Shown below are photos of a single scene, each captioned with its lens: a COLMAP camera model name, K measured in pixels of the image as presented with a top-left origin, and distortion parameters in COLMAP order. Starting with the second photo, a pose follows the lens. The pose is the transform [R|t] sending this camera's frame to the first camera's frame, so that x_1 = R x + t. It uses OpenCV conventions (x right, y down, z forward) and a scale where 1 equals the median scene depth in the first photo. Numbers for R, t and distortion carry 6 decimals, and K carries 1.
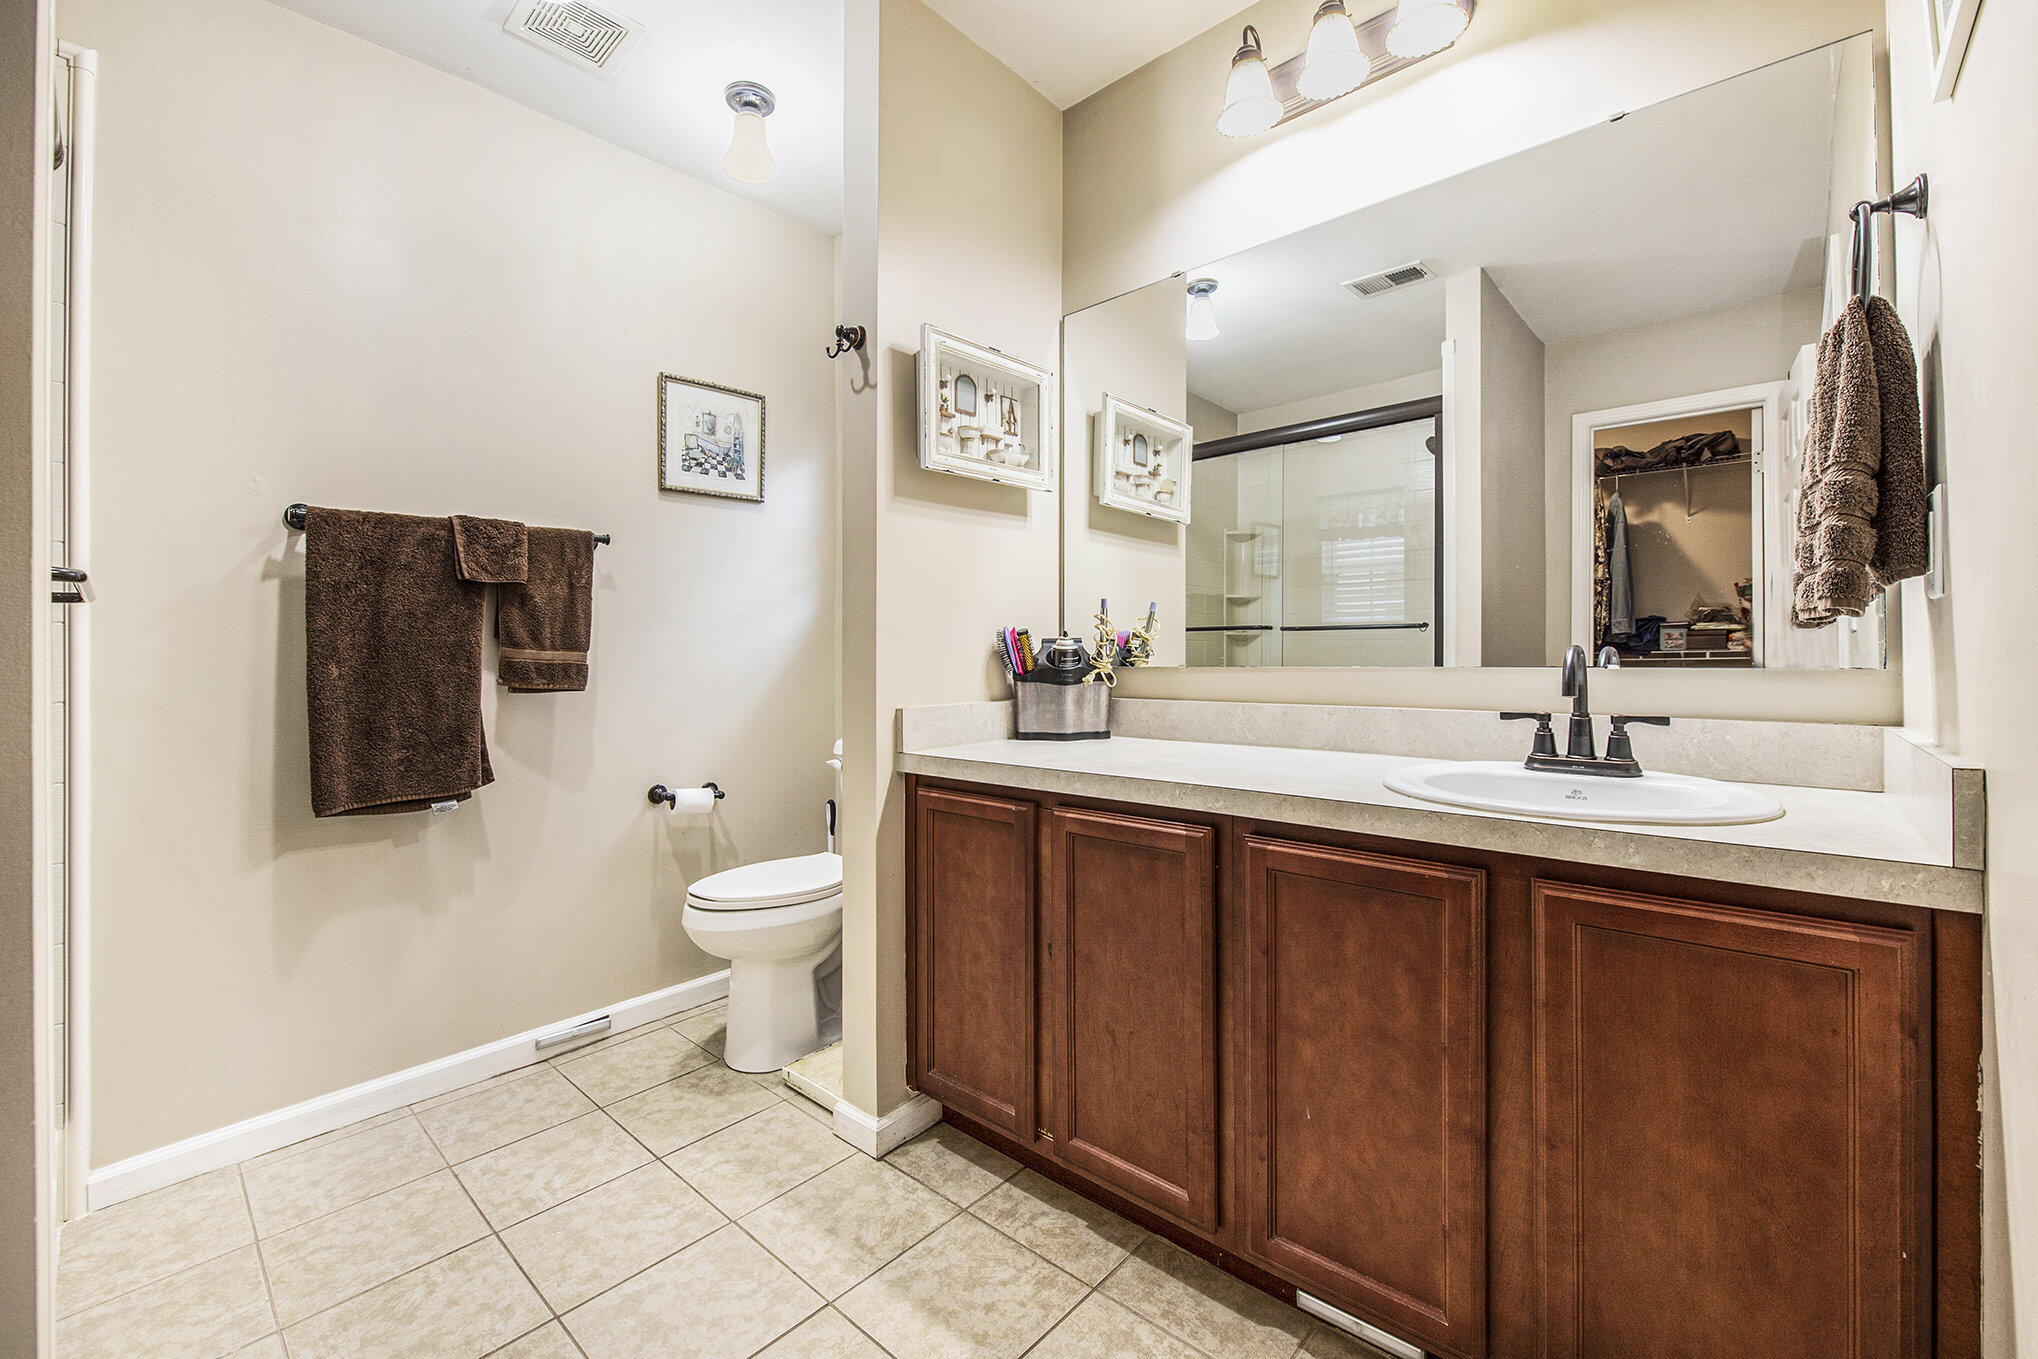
lens RADIAL K [[843.1, 0, 1019.4], [0, 843.1, 668.2], [0, 0, 1]] dist [-0.019523, -0.000373]
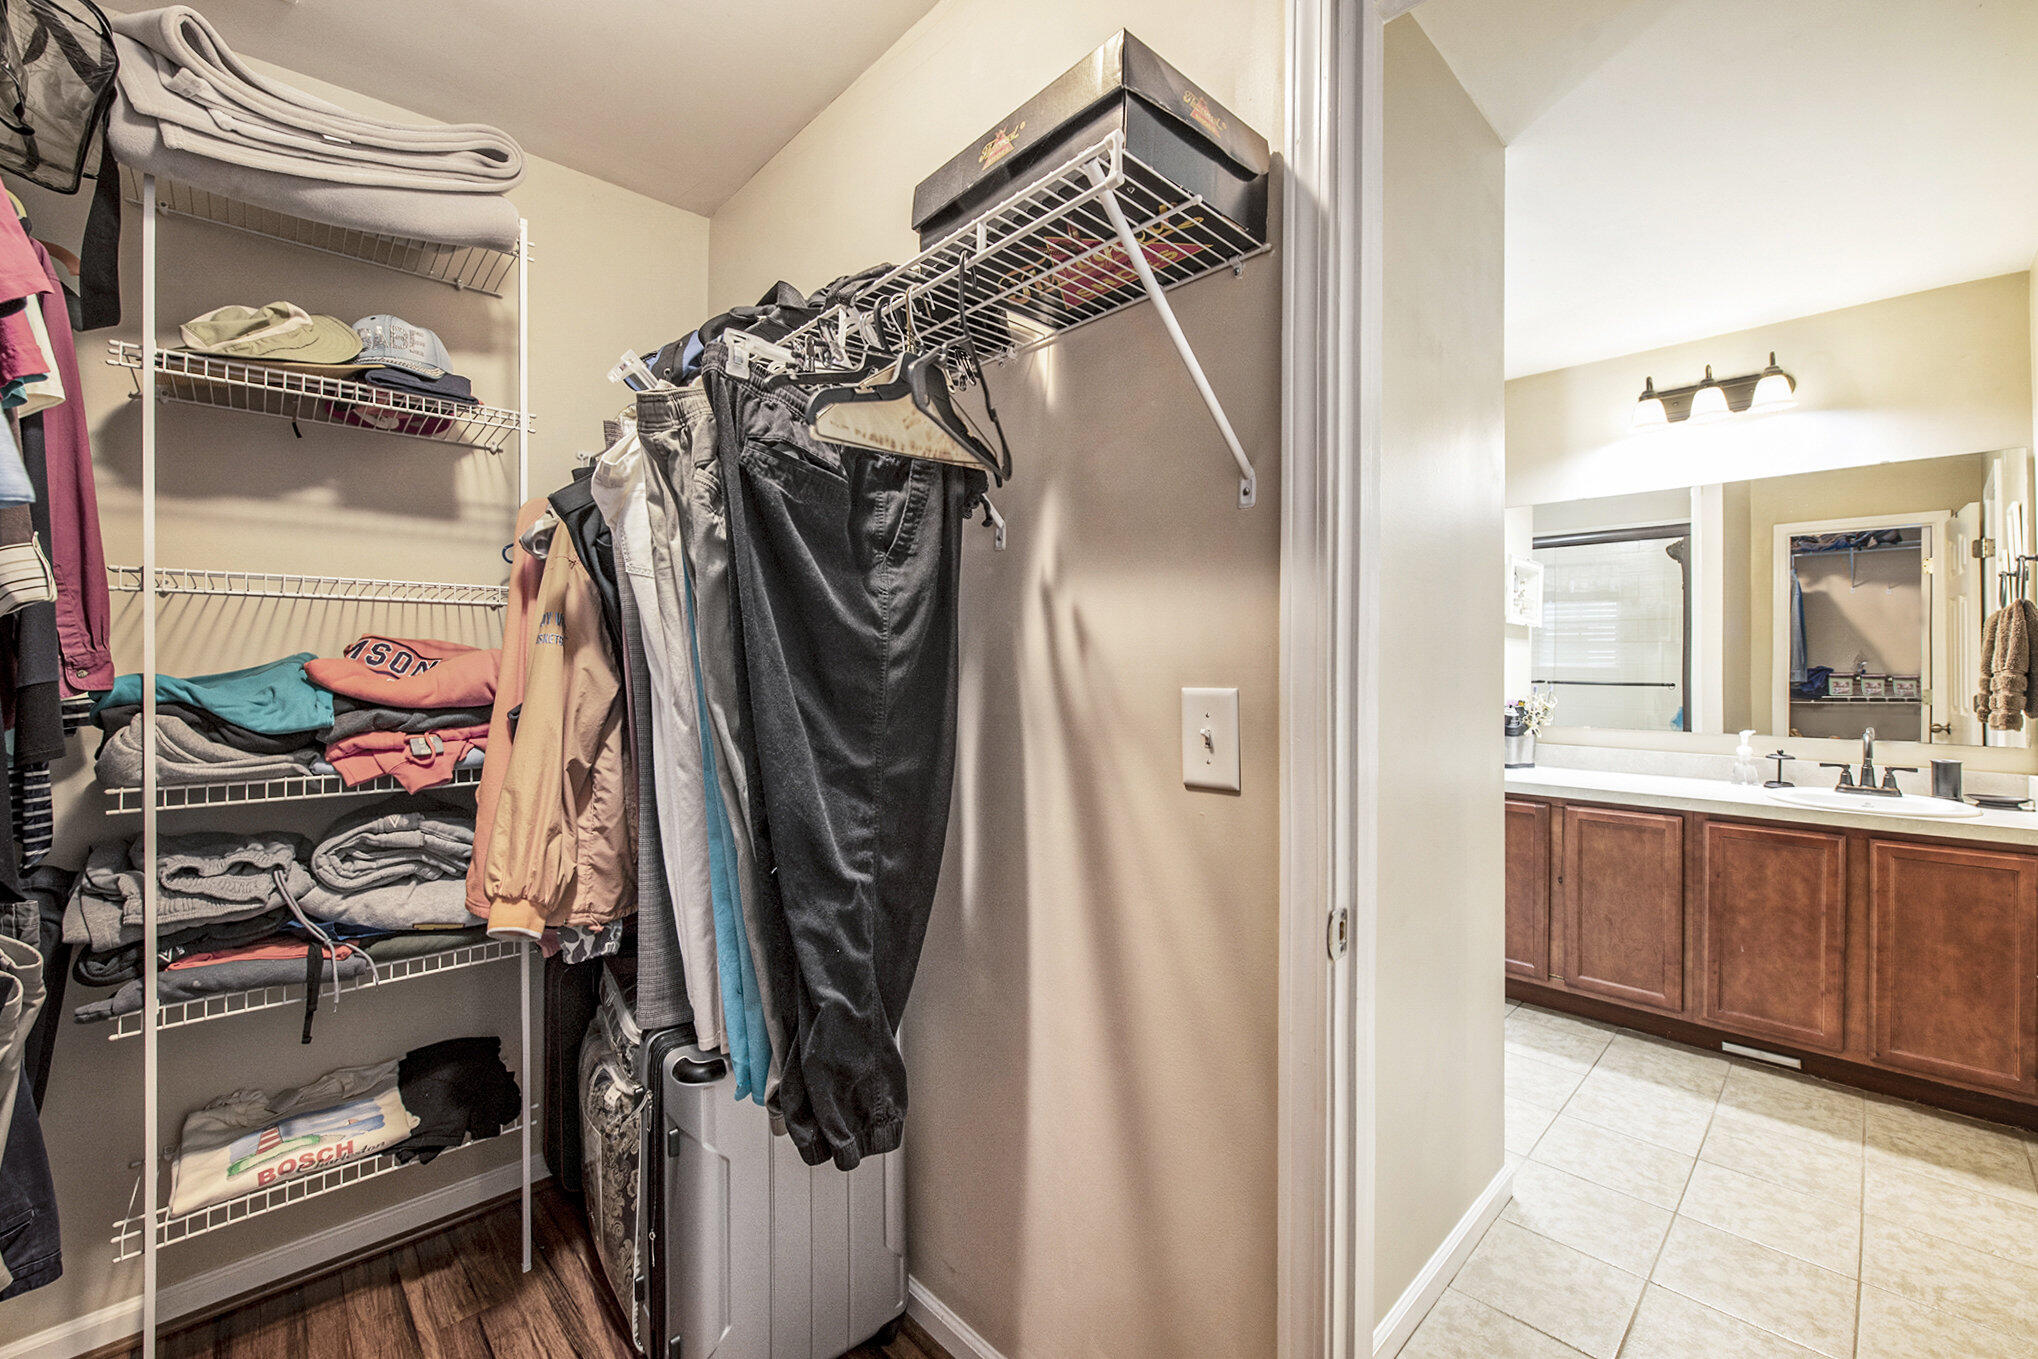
lens RADIAL K [[820.6, 0, 1016.4], [0, 820.6, 668.4], [0, 0, 1]] dist [-0.019877, -0.001010]
pose [[0.995649, 0.010580, -0.092581, -1.427998], [-0.011296, 0.999910, -0.007213, -0.169557], [0.092496, 0.008228, 0.995679, -1.336608]]
